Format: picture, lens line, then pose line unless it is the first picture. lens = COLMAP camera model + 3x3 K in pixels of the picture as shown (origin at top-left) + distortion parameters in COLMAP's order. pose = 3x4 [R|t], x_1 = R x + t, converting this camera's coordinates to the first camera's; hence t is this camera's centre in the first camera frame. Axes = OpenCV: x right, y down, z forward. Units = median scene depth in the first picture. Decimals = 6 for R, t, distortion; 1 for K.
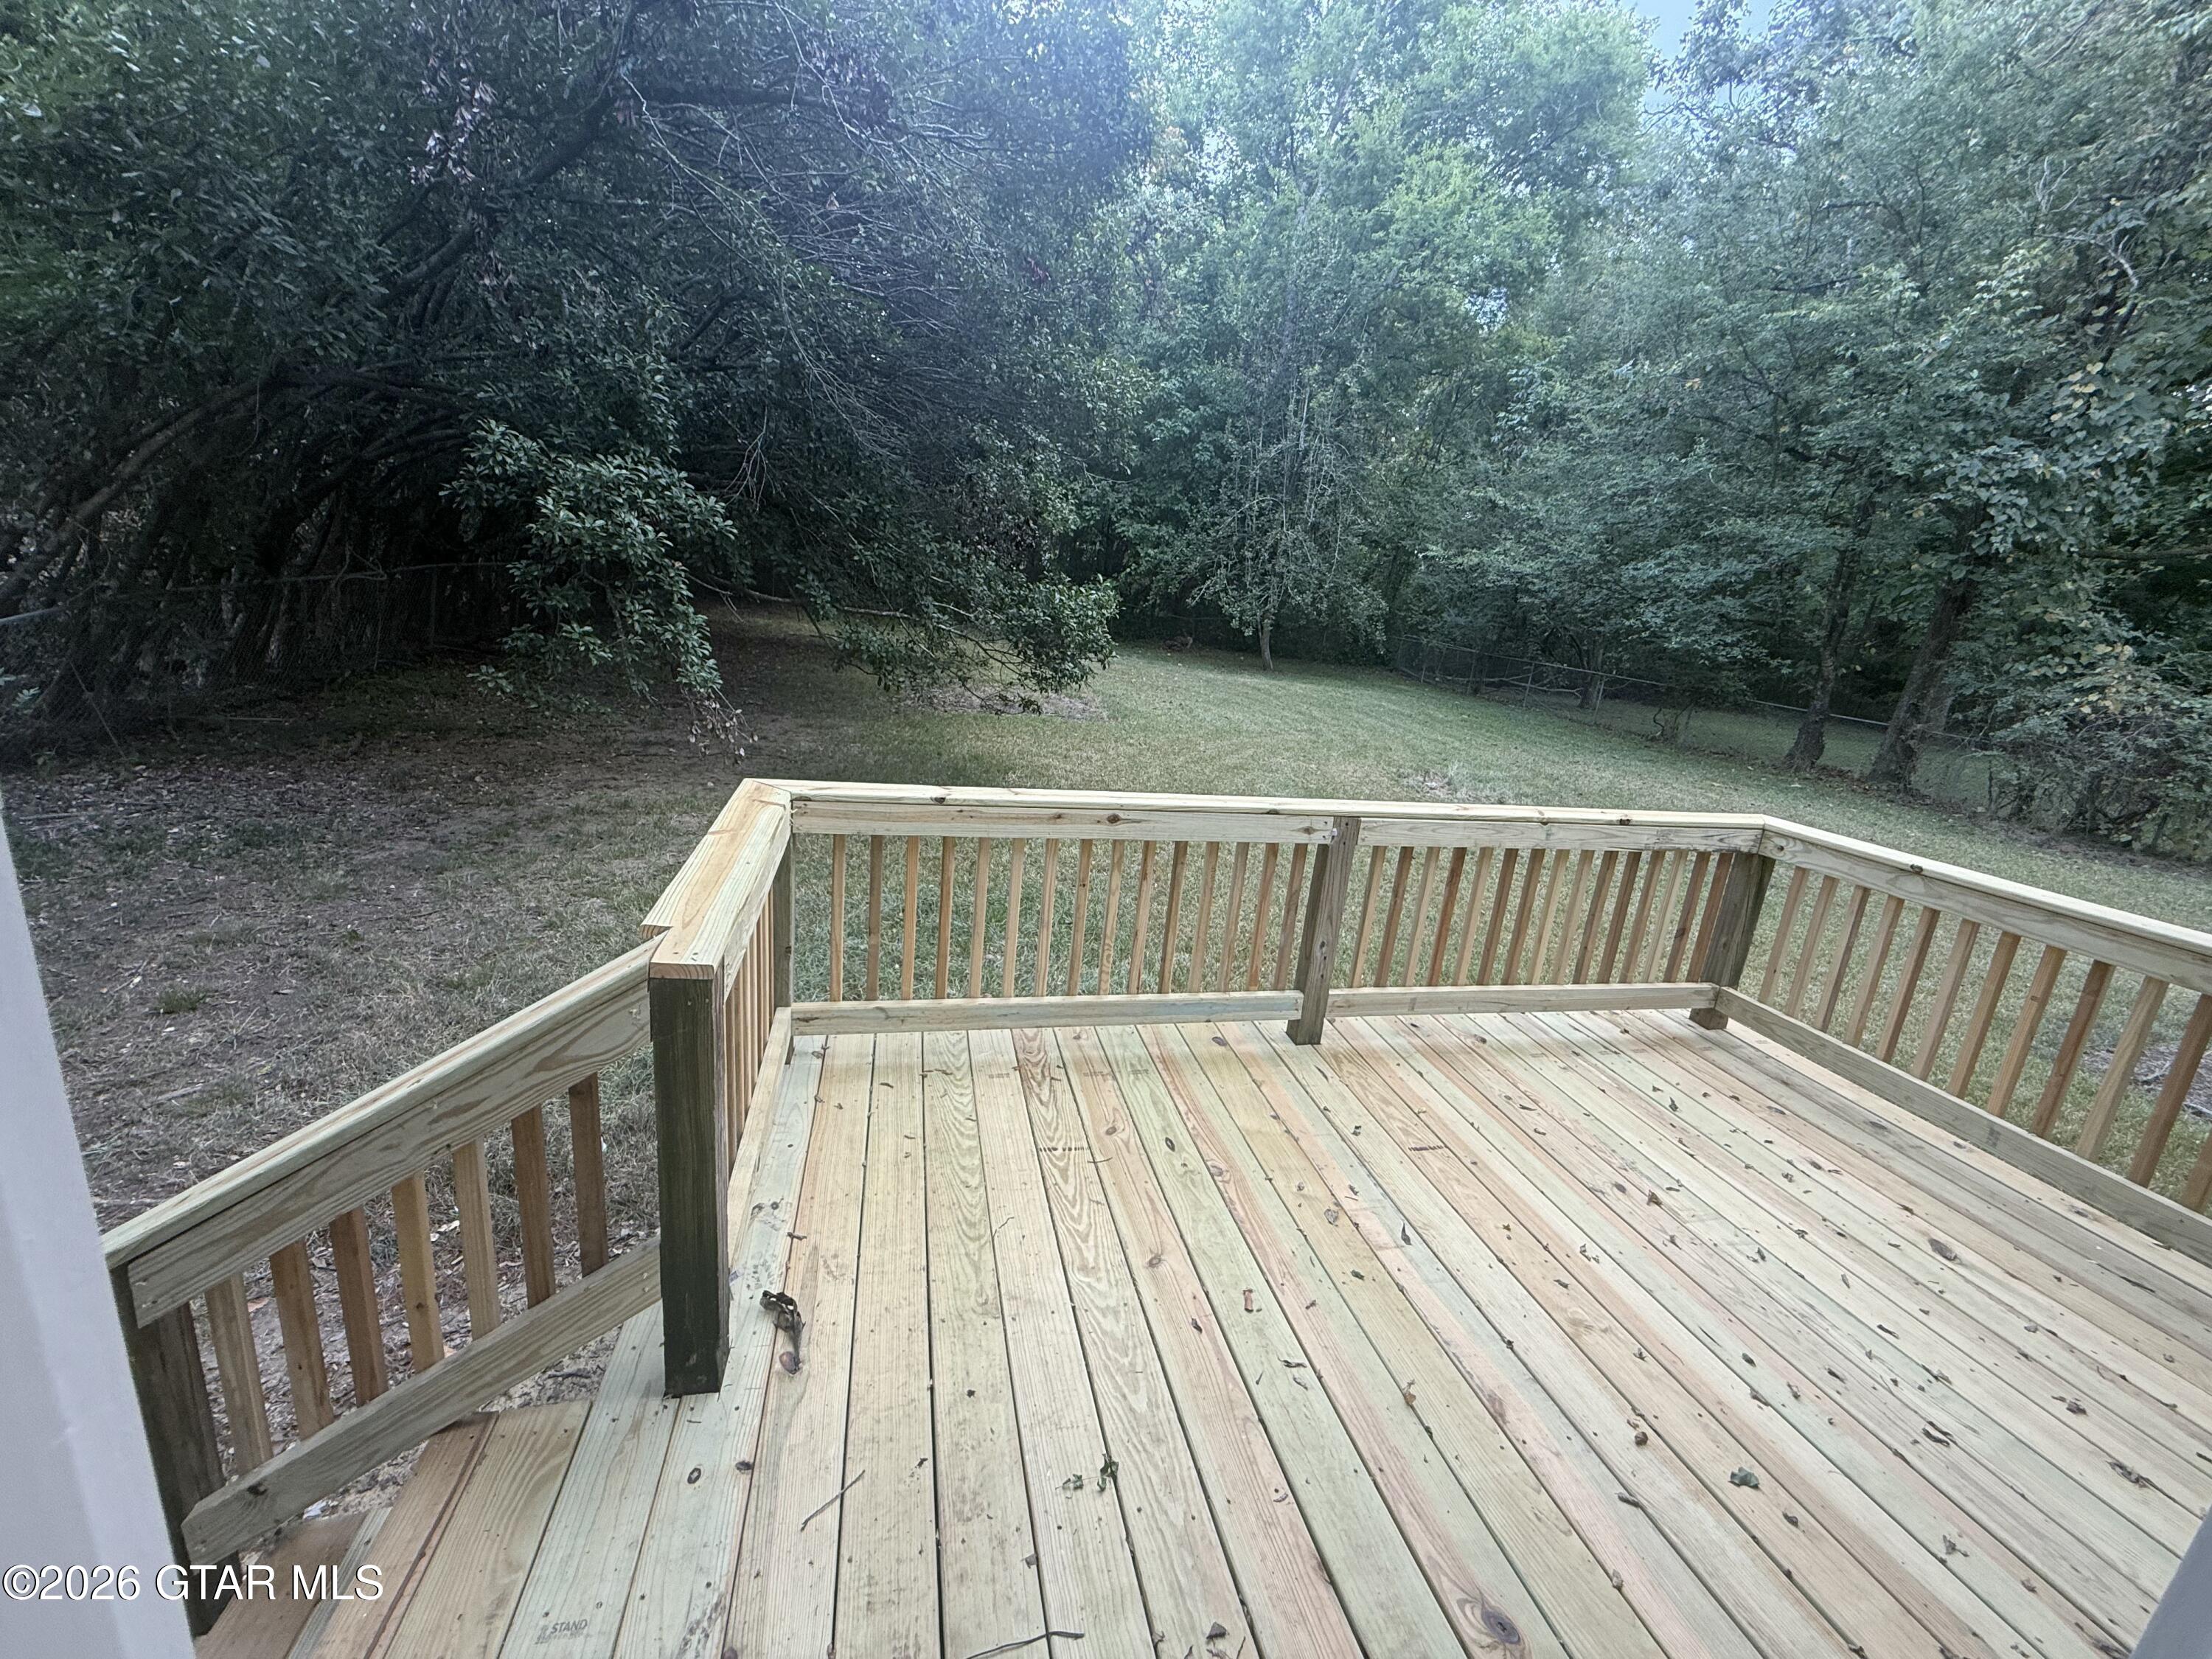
lens RADIAL K [[881.5, 0, 1106.0], [0, 881.5, 829.5], [0, 0, 1]] dist [-0.000342, 0.000394]
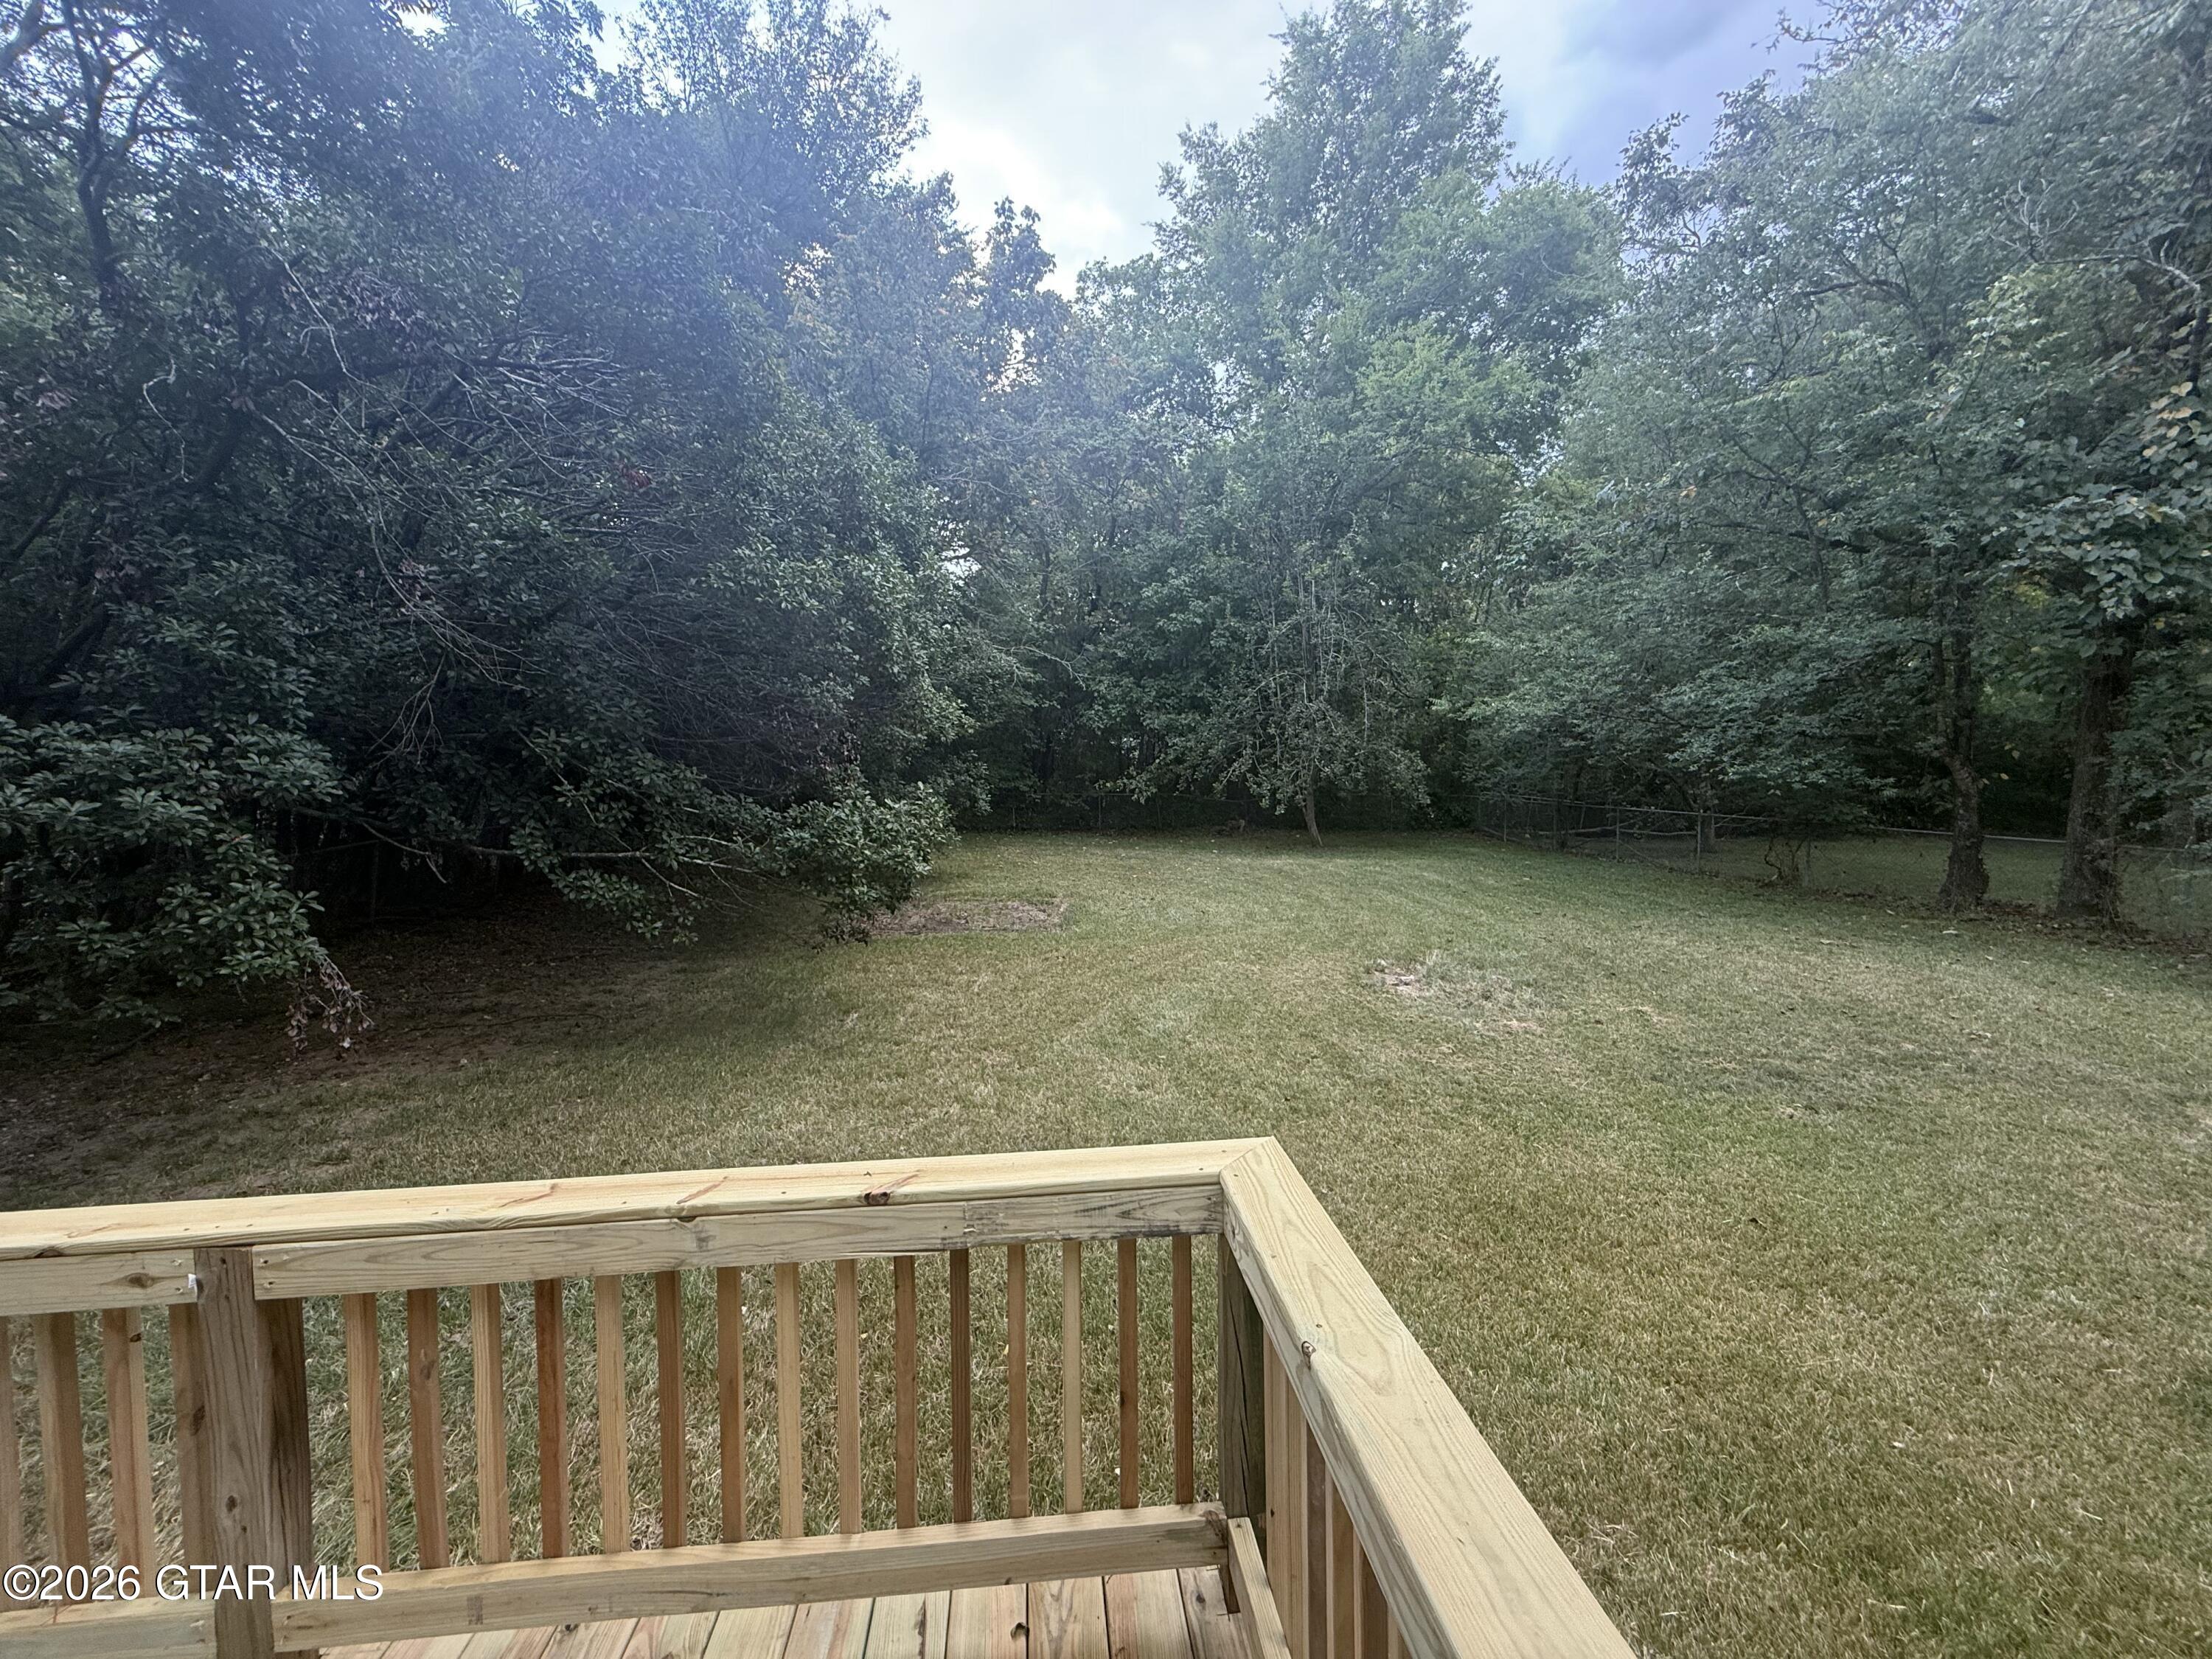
lens RADIAL K [[881.5, 0, 1106.0], [0, 881.5, 829.5], [0, 0, 1]] dist [-0.000342, 0.000394]
pose [[0.983249, -0.104044, -0.149652, 0.202834], [0.069956, 0.973603, -0.217261, -0.023837], [0.168306, 0.203153, 0.964573, 0.122102]]
